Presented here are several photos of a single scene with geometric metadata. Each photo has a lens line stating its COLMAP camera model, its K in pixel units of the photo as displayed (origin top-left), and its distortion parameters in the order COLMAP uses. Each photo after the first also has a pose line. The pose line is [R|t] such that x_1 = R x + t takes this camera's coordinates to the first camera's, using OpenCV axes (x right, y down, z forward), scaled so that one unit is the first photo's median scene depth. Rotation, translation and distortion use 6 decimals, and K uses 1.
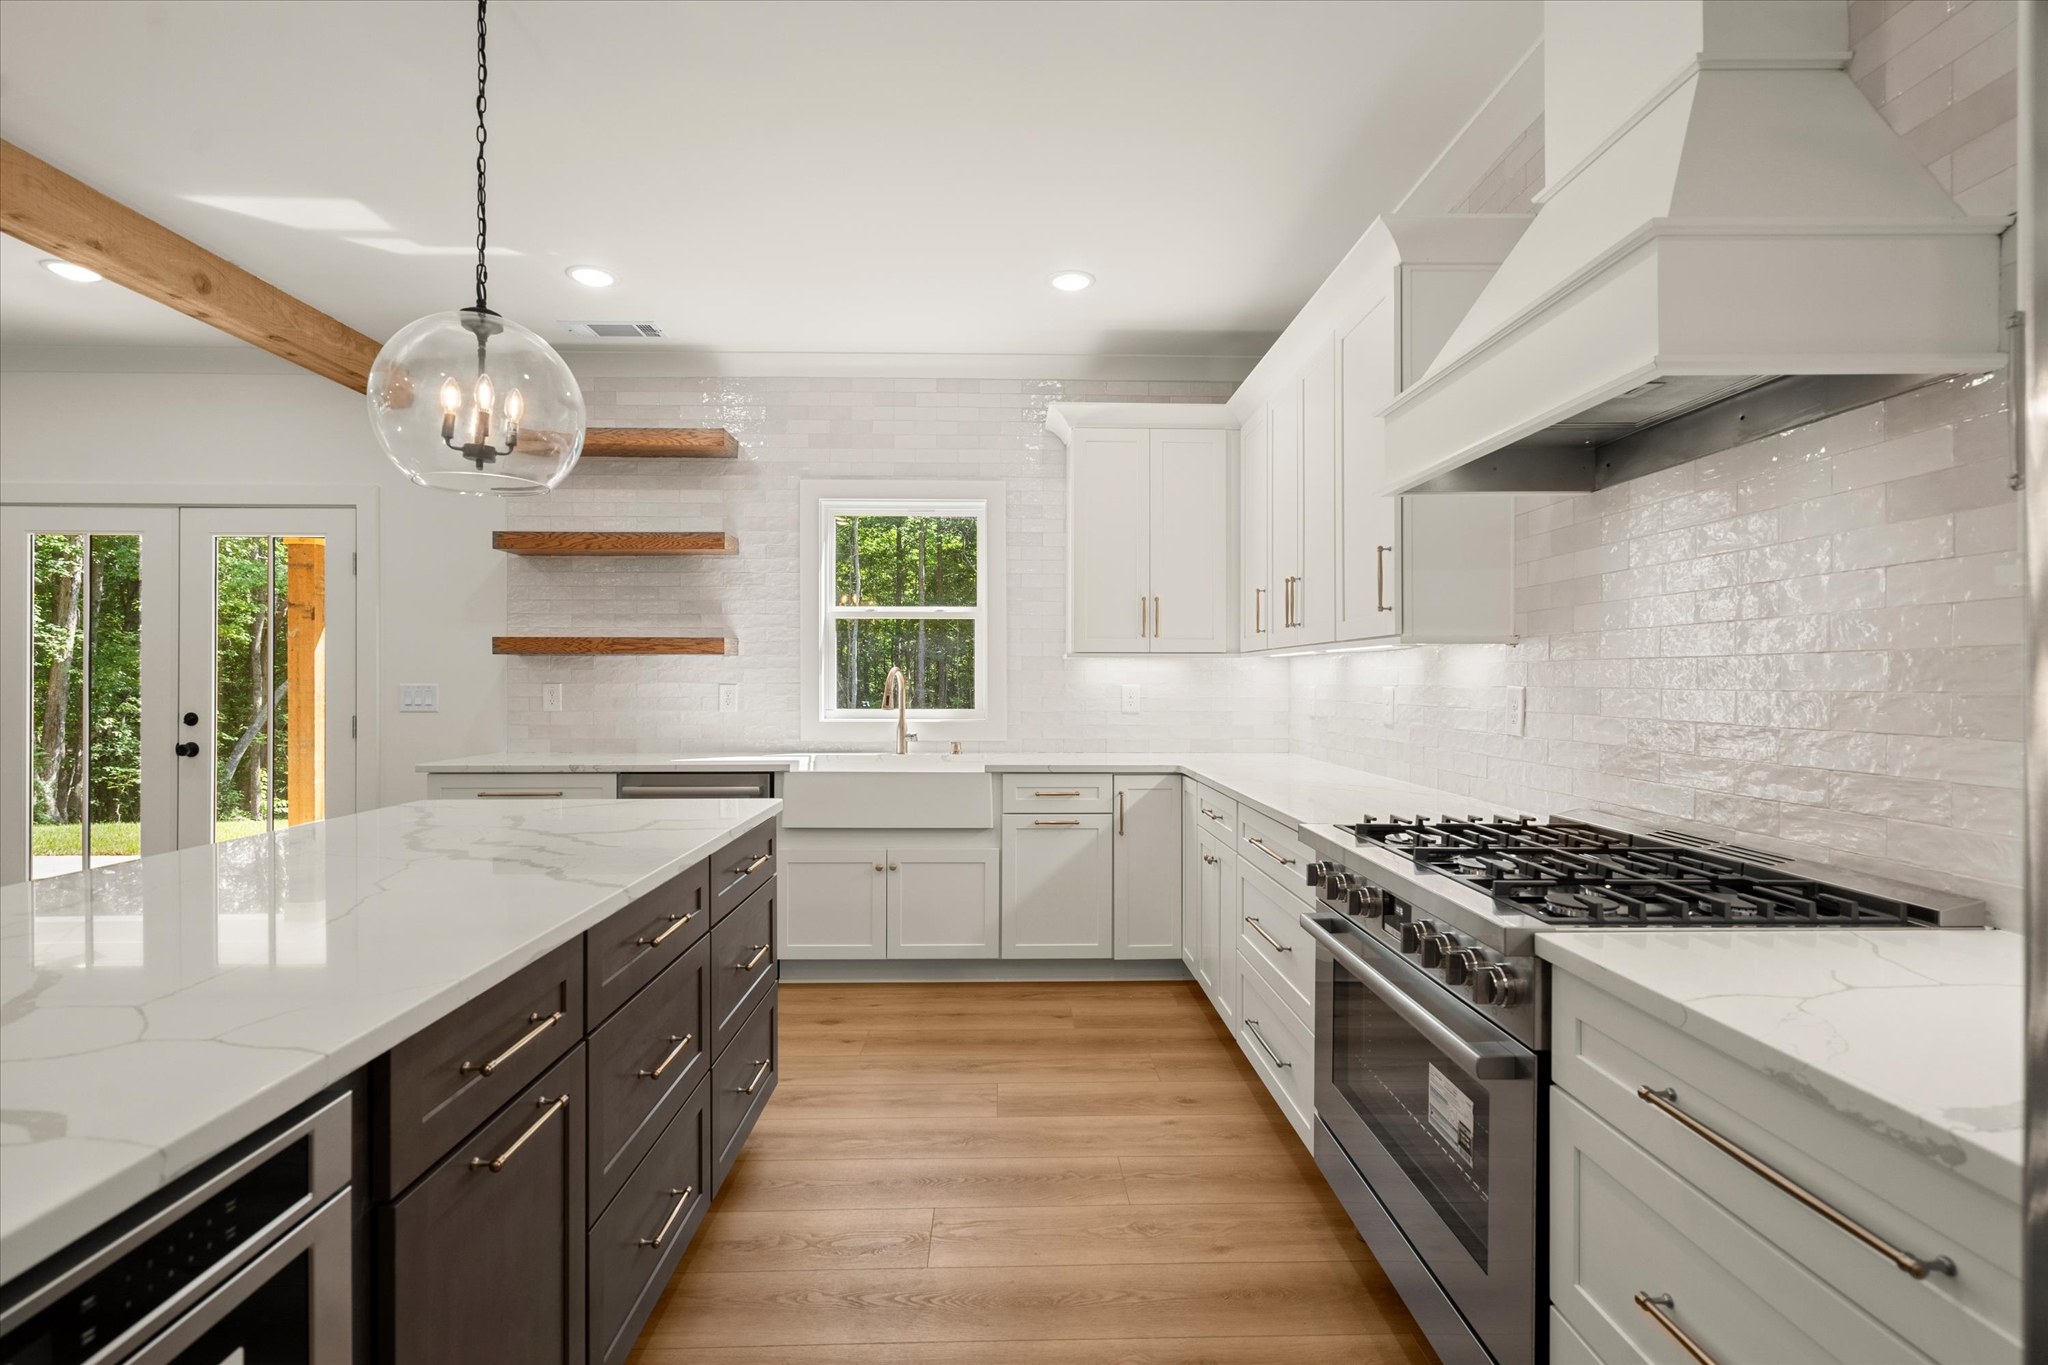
lens RADIAL K [[944.0, 0, 1022.5], [0, 944.0, 688.8], [0, 0, 1]] dist [-0.003433, -0.000154]
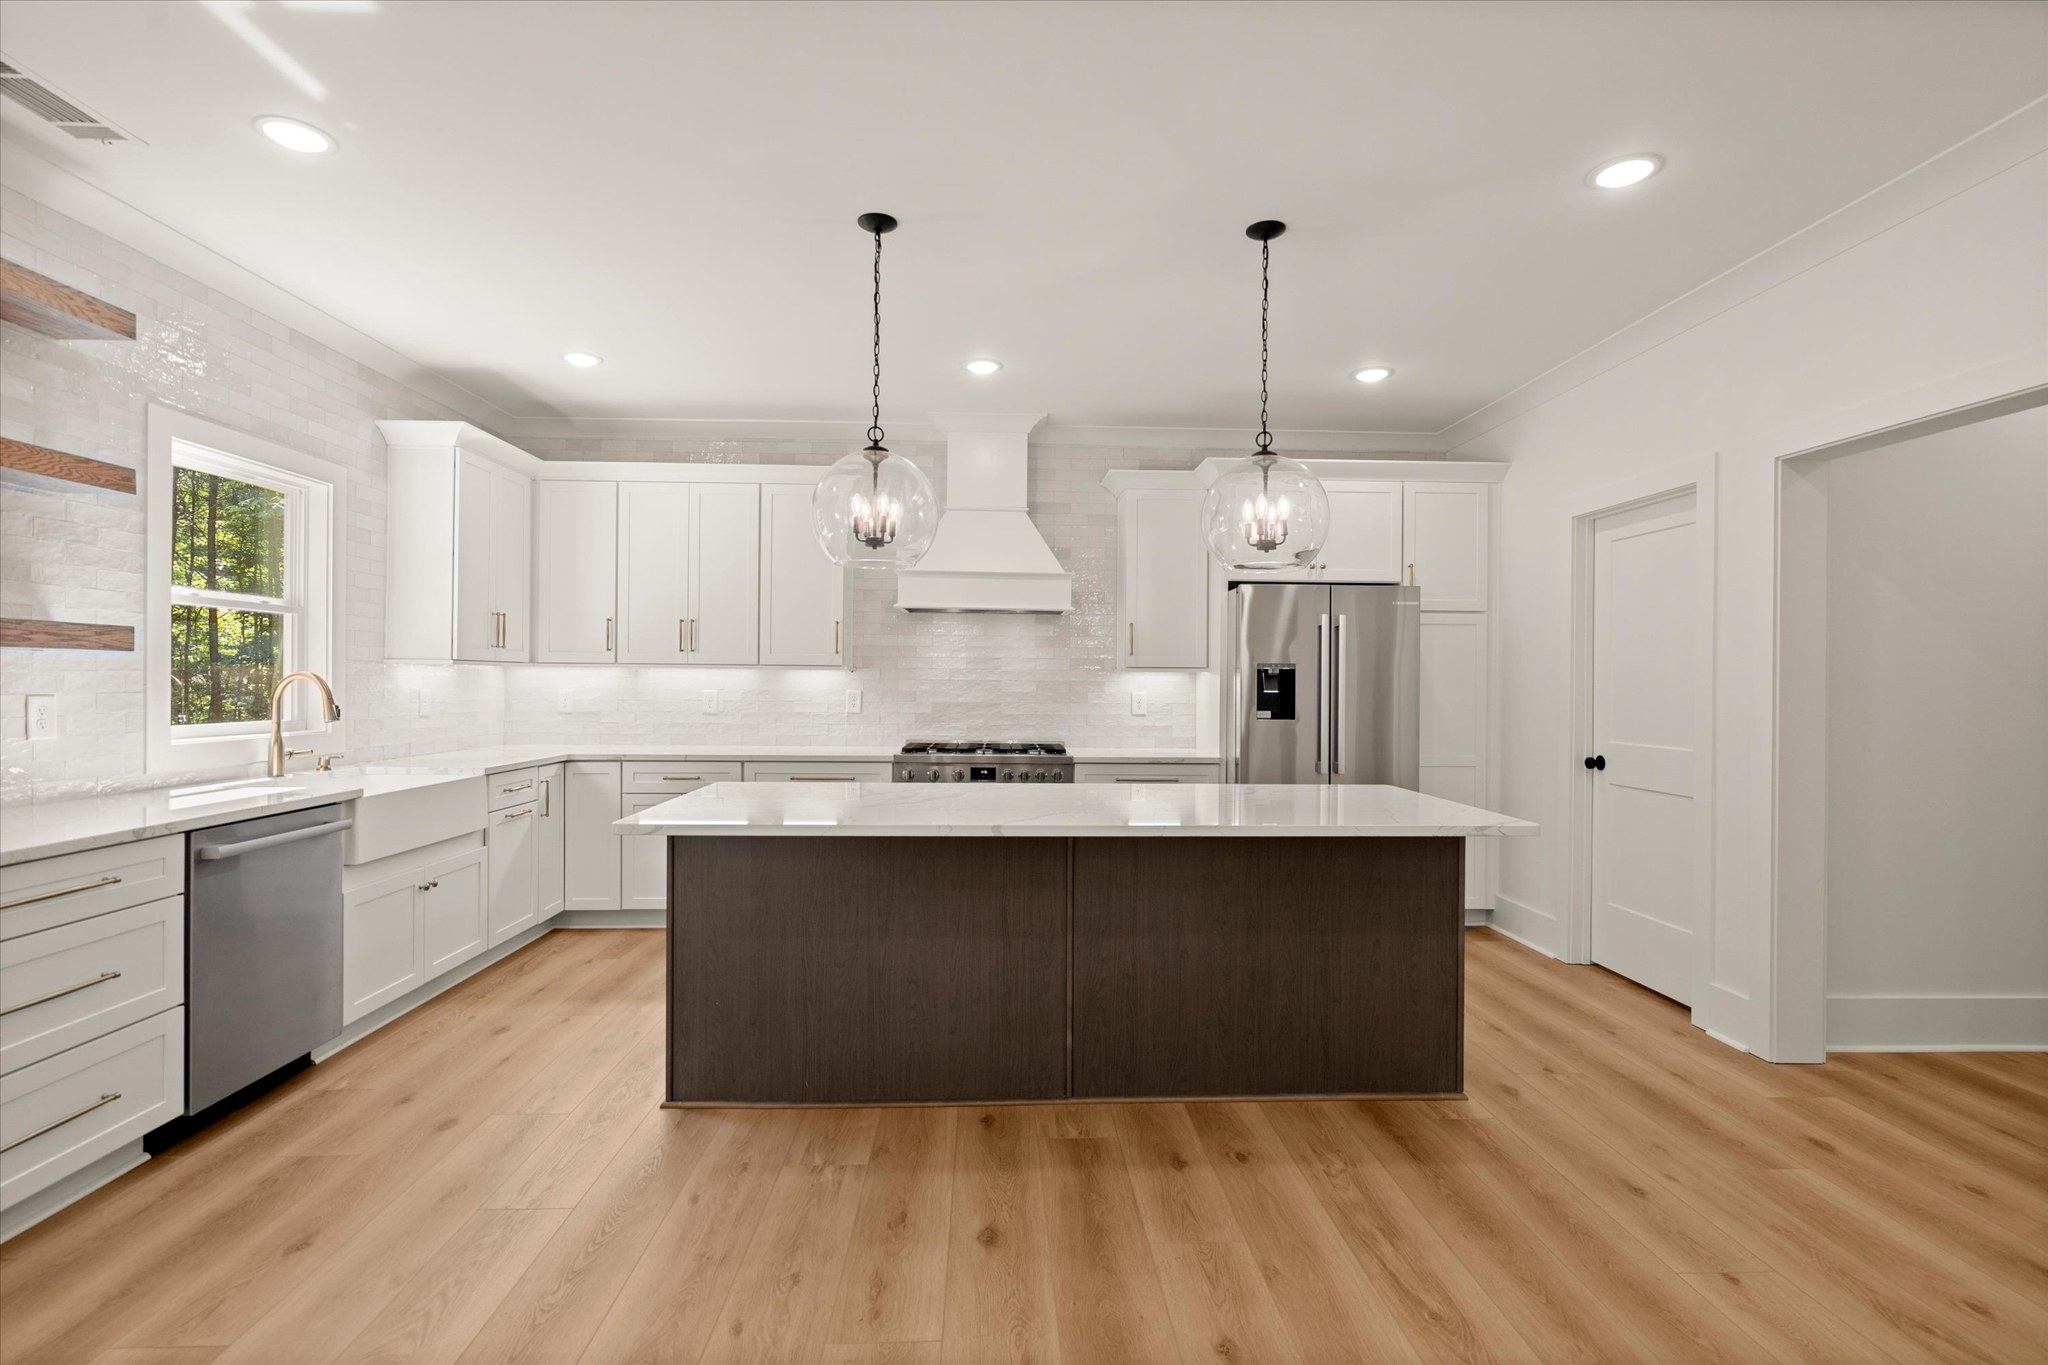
lens RADIAL K [[944.0, 0, 1022.0], [0, 944.0, 688.4], [0, 0, 1]] dist [-0.003433, -0.000154]
pose [[-0.004619, -0.008440, 0.999954, -1.079597], [0.000908, 0.999964, 0.008444, -0.015980], [-0.999989, 0.000947, -0.004611, 0.403914]]
